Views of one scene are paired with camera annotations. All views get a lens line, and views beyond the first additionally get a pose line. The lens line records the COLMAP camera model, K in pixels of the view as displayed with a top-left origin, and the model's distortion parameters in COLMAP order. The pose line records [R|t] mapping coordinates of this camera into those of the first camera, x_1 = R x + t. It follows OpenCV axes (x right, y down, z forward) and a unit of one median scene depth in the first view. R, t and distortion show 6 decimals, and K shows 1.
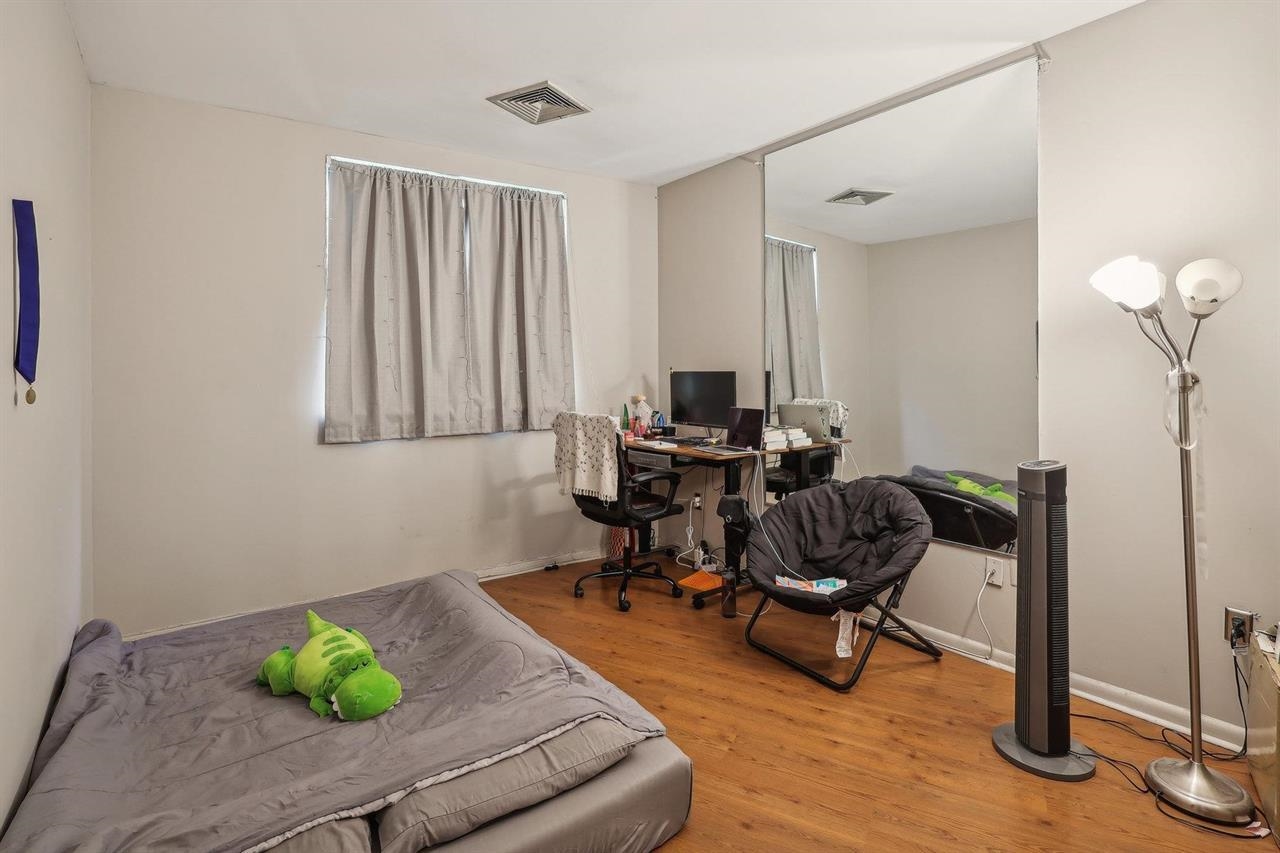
lens RADIAL K [[622.0, 0, 639.5], [0, 622.0, 363.5], [0, 0, 1]] dist [-0.000547, 0.000071]
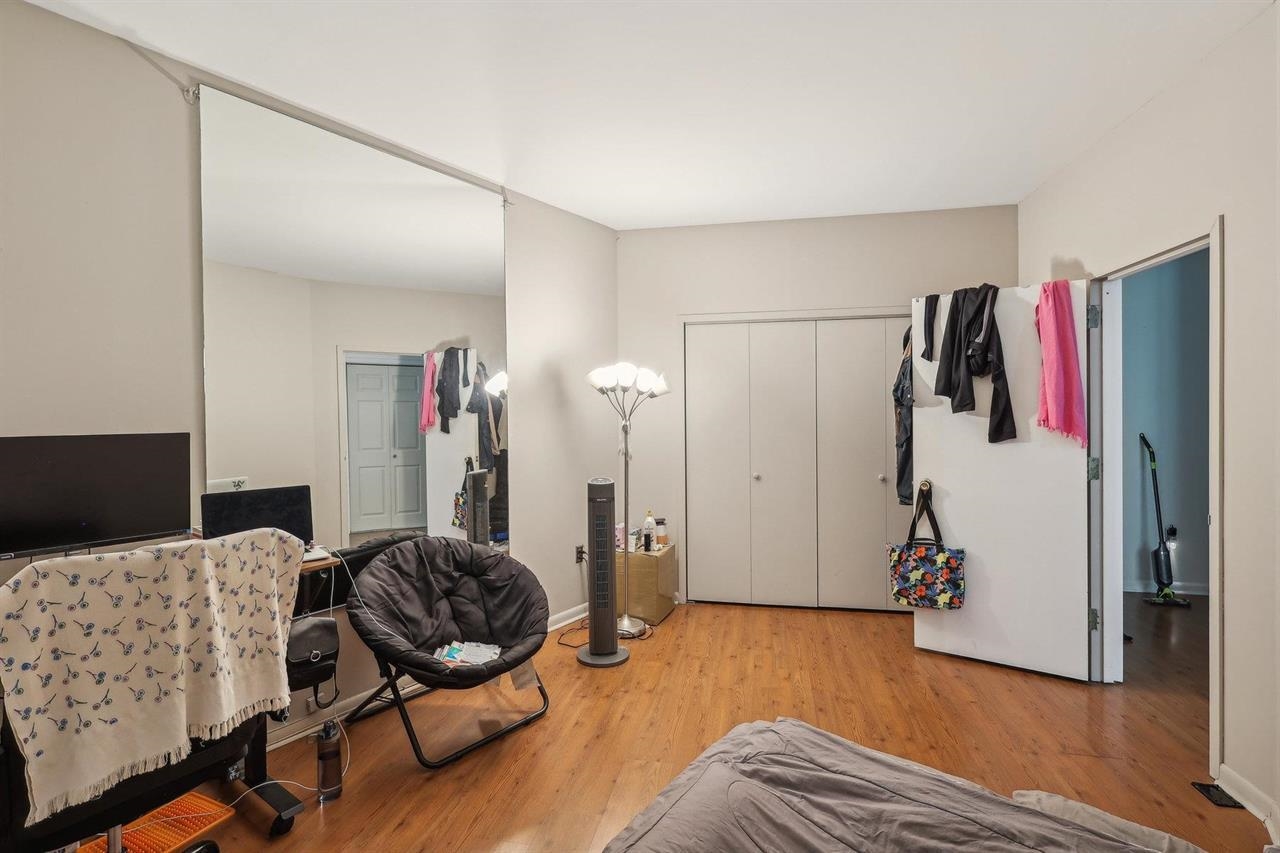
lens RADIAL K [[602.2, 0, 640.0], [0, 602.2, 426.5], [0, 0, 1]] dist [-0.002020, 0.000705]
pose [[-0.285313, -0.004912, 0.958422, -0.725523], [0.009411, 0.999924, 0.007926, 0.005878], [-0.958388, 0.011281, -0.285245, 1.095065]]
